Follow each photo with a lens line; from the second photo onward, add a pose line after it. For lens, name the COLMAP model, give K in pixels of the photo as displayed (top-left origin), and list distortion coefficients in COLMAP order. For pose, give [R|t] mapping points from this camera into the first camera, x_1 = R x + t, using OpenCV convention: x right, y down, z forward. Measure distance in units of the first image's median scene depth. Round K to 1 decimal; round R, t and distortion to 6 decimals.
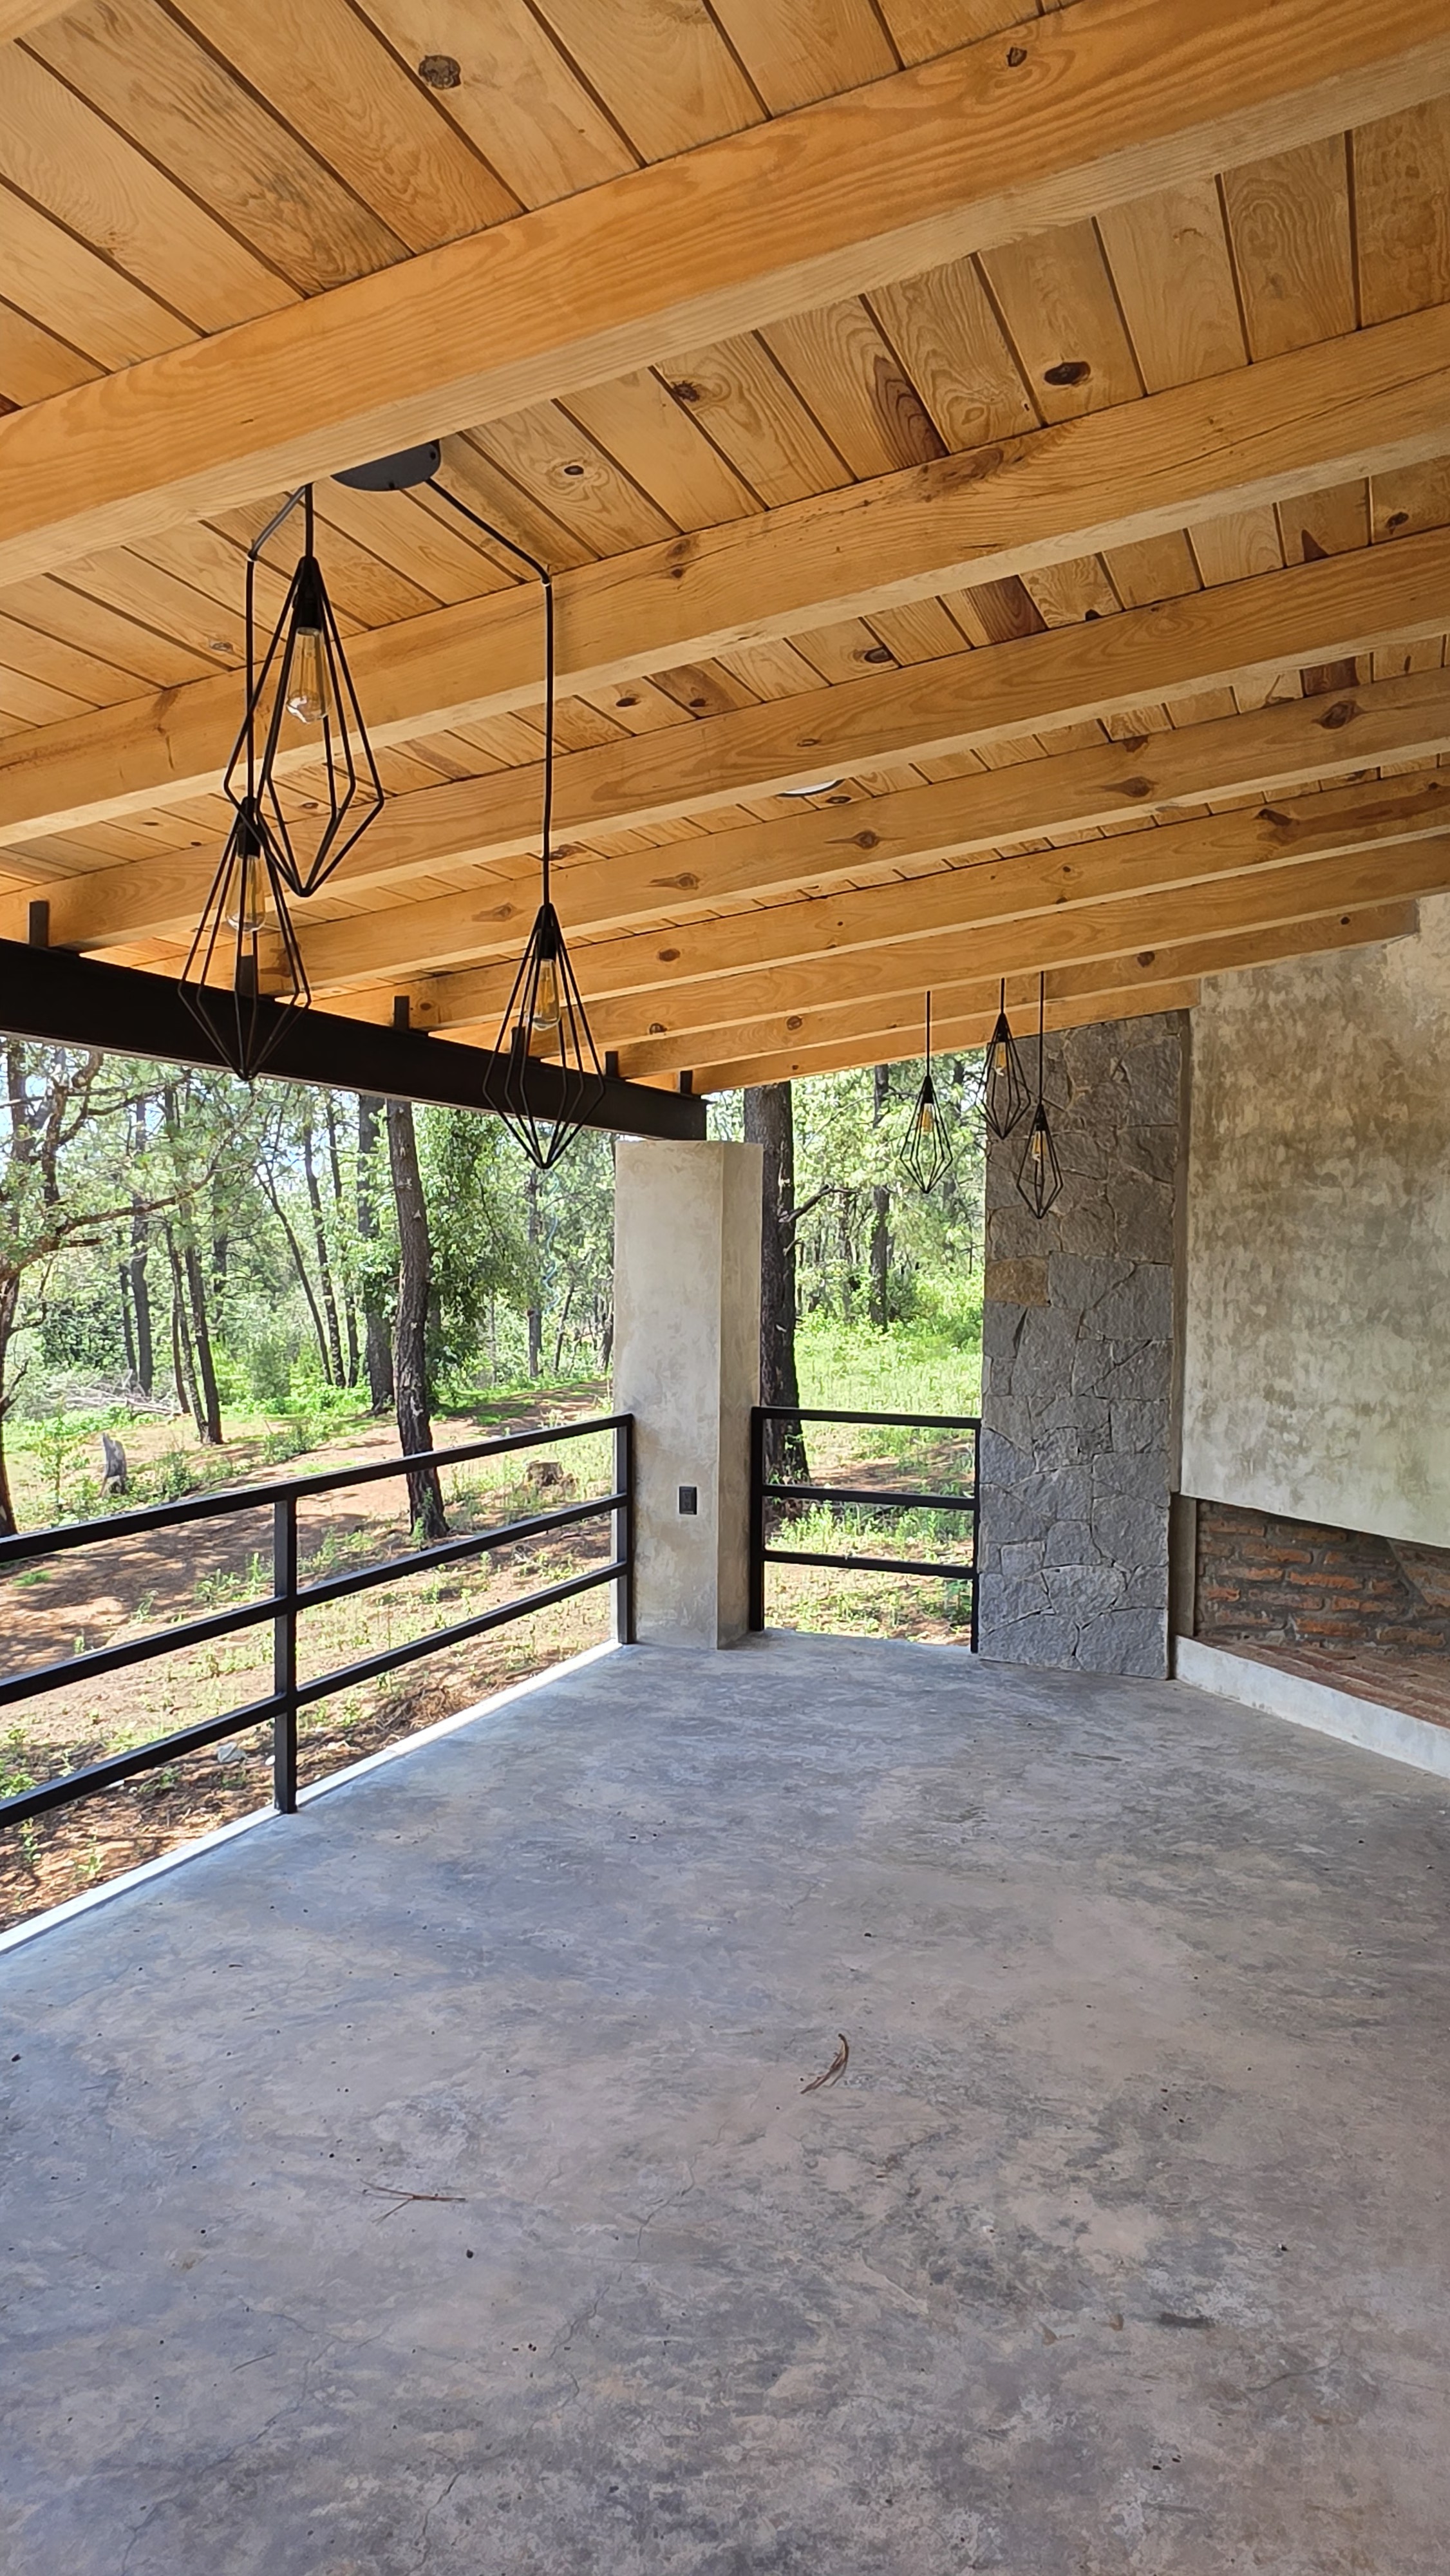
lens RADIAL K [[1763.5, 0, 690.9], [0, 1763.5, 1289.2], [0, 0, 1]] dist [-0.005084, 0.000441]
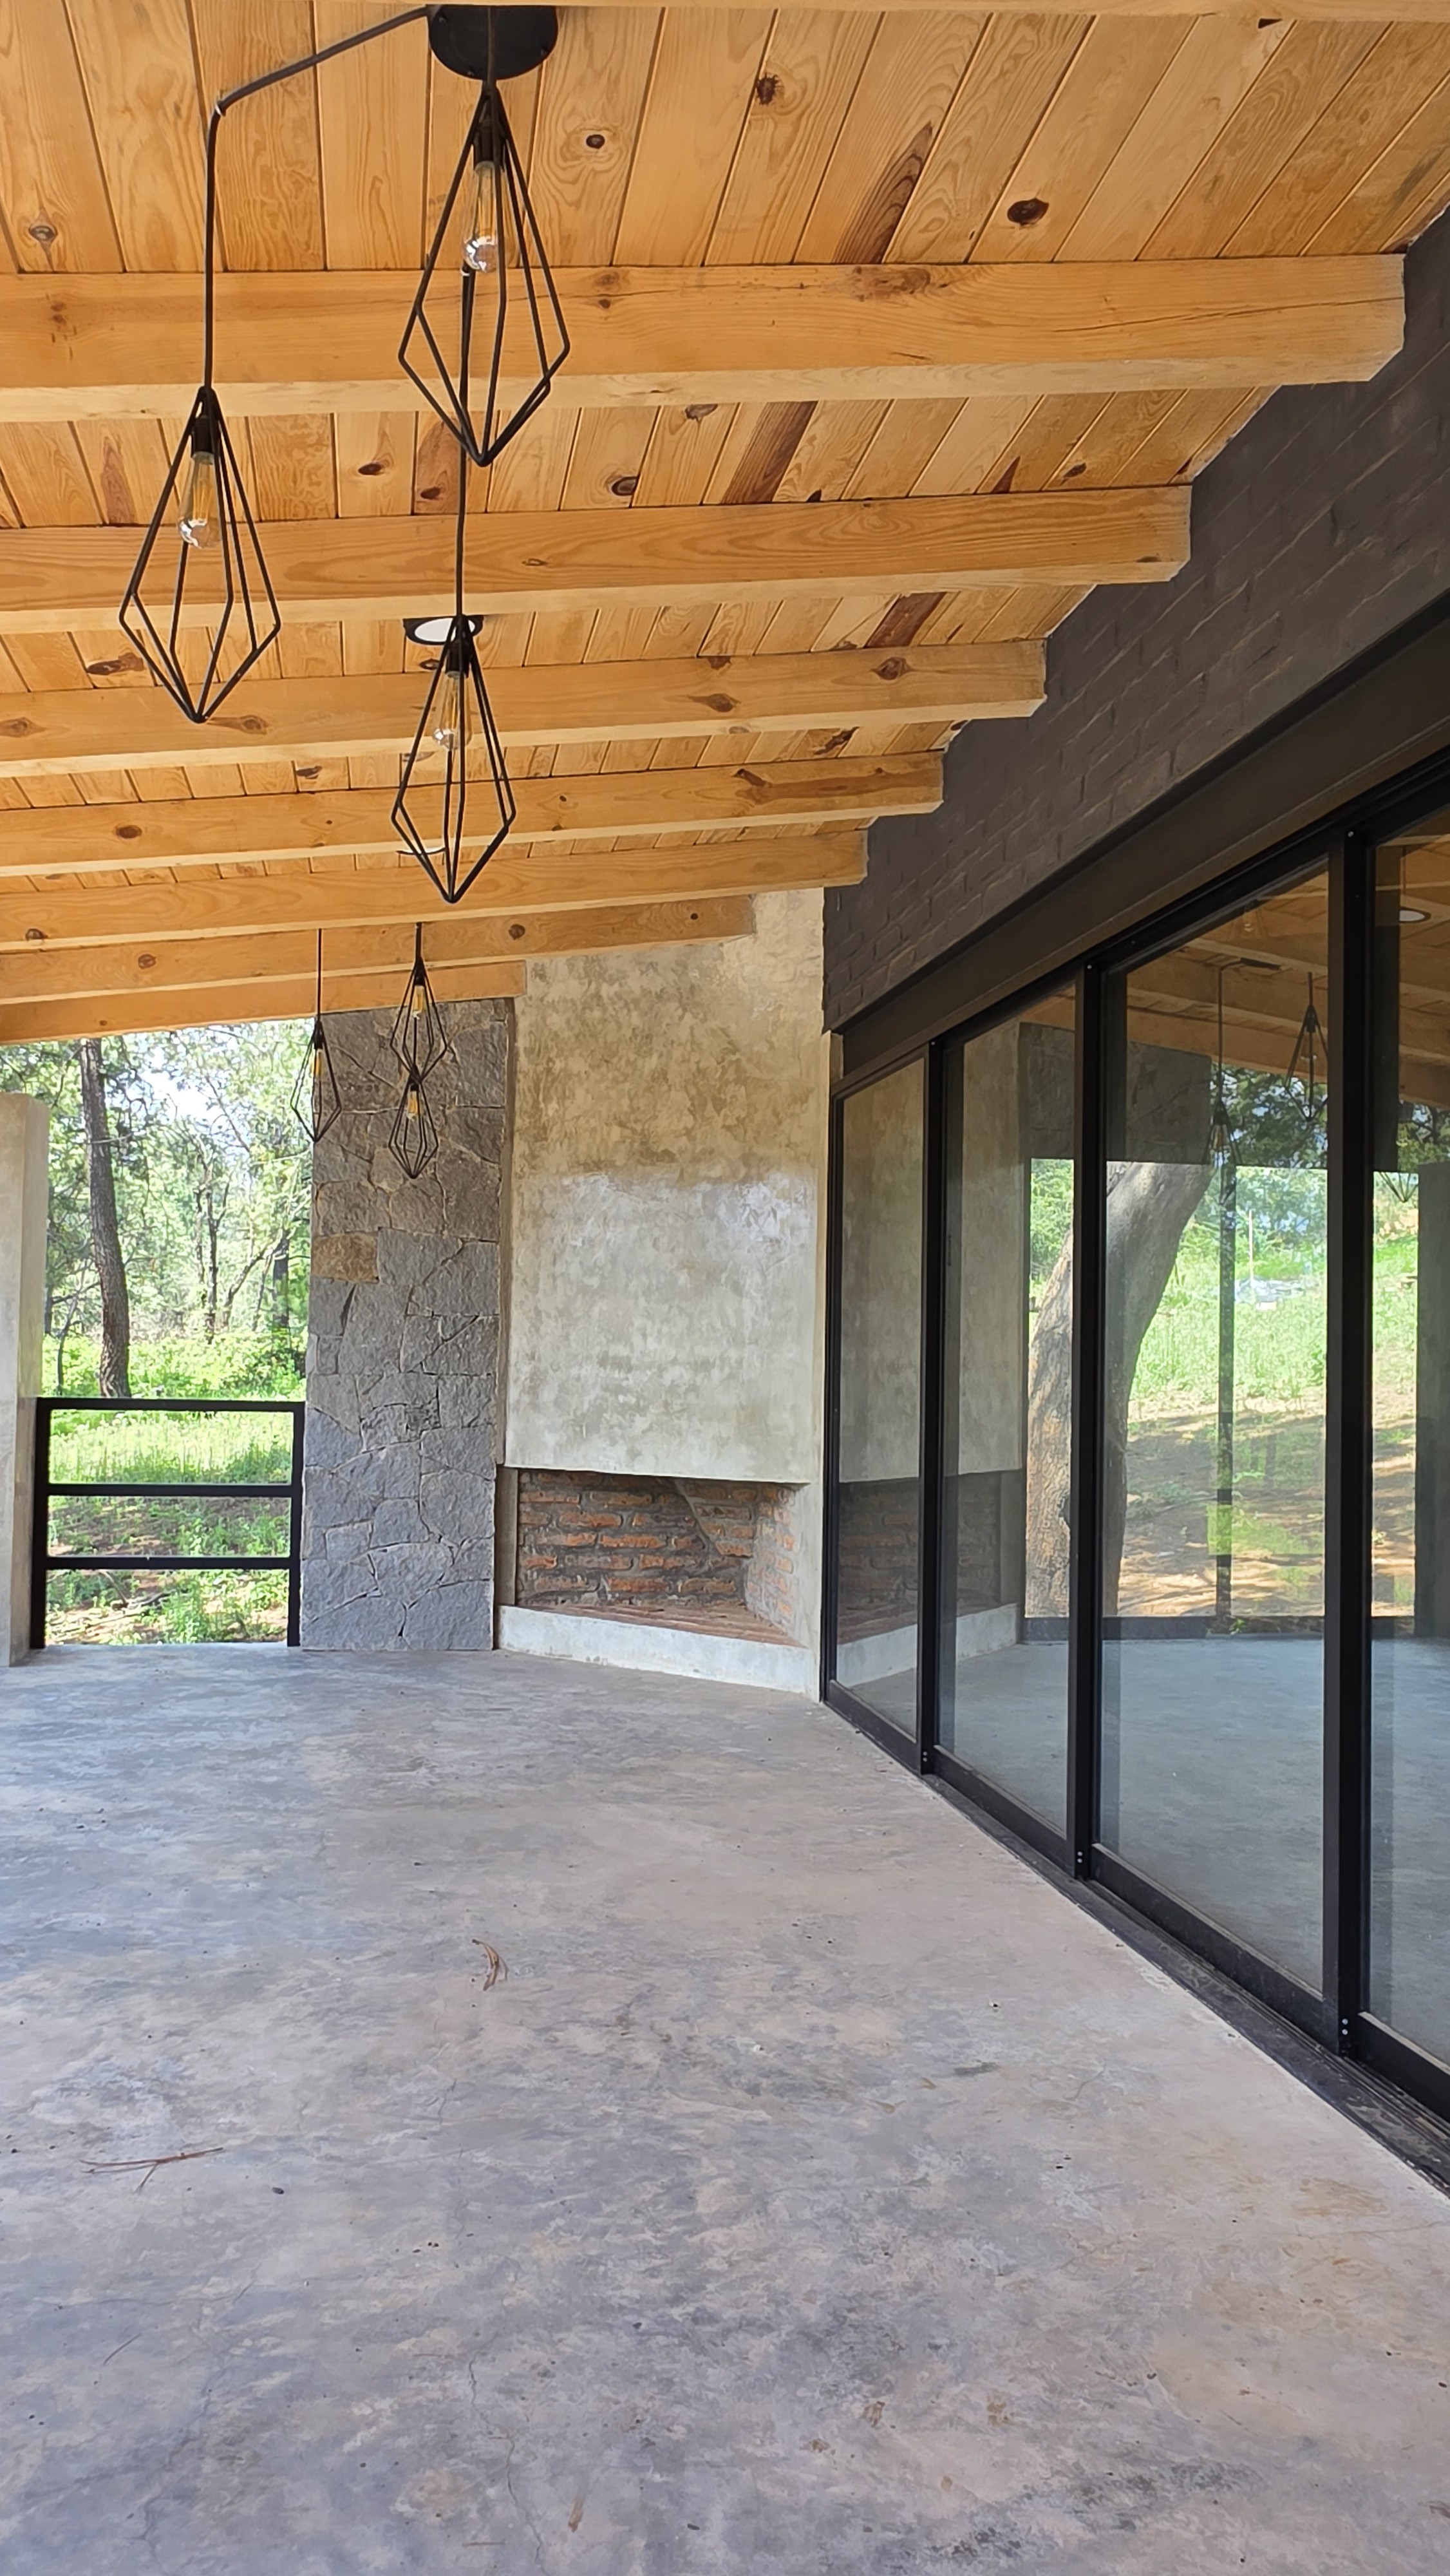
lens RADIAL K [[1764.3, 0, 687.6], [0, 1764.3, 1299.5], [0, 0, 1]] dist [-0.005766, 0.002324]
pose [[0.849231, 0.019341, 0.527668, -0.221809], [0.007092, 0.998821, -0.048024, 0.087661], [-0.527974, 0.044526, 0.848092, 0.086585]]
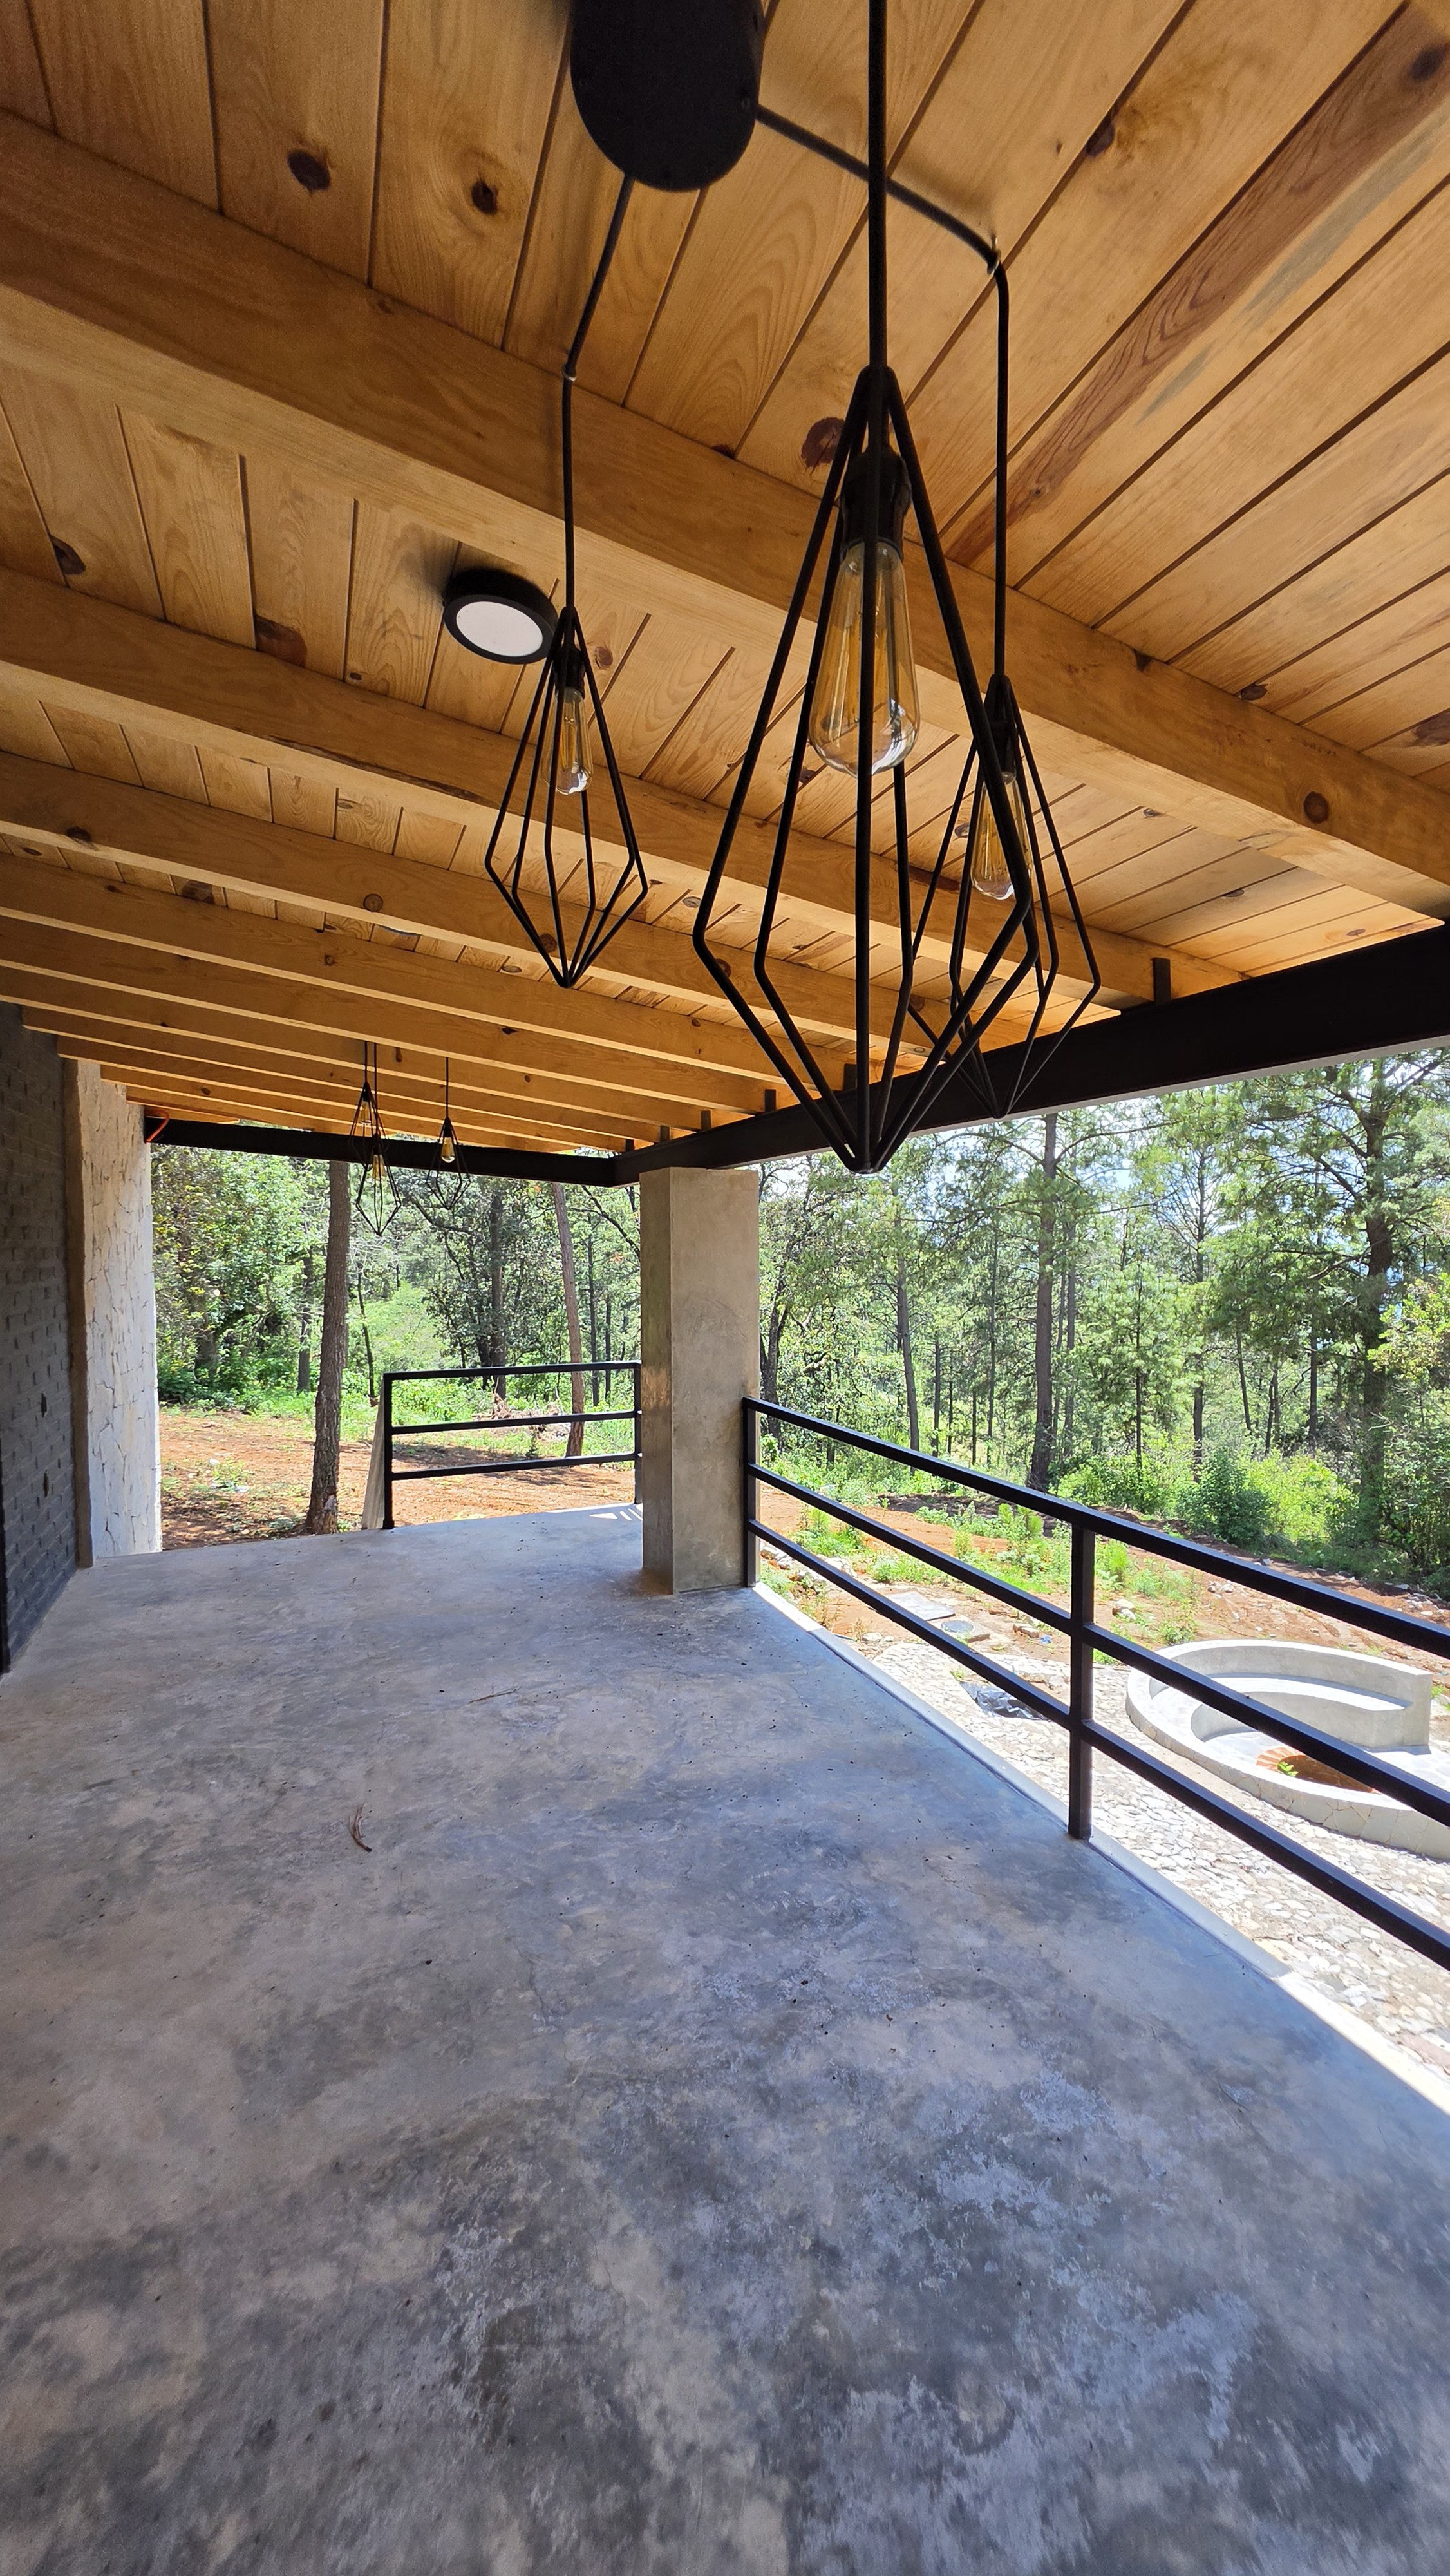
lens RADIAL K [[1030.4, 0, 742.8], [0, 1030.4, 1297.3], [0, 0, 1]] dist [-0.003968, 0.000982]
pose [[-0.703789, 0.024970, -0.709970, 0.300626], [-0.024261, 0.997954, 0.059149, -0.039152], [0.709995, 0.058853, -0.701744, 1.196773]]
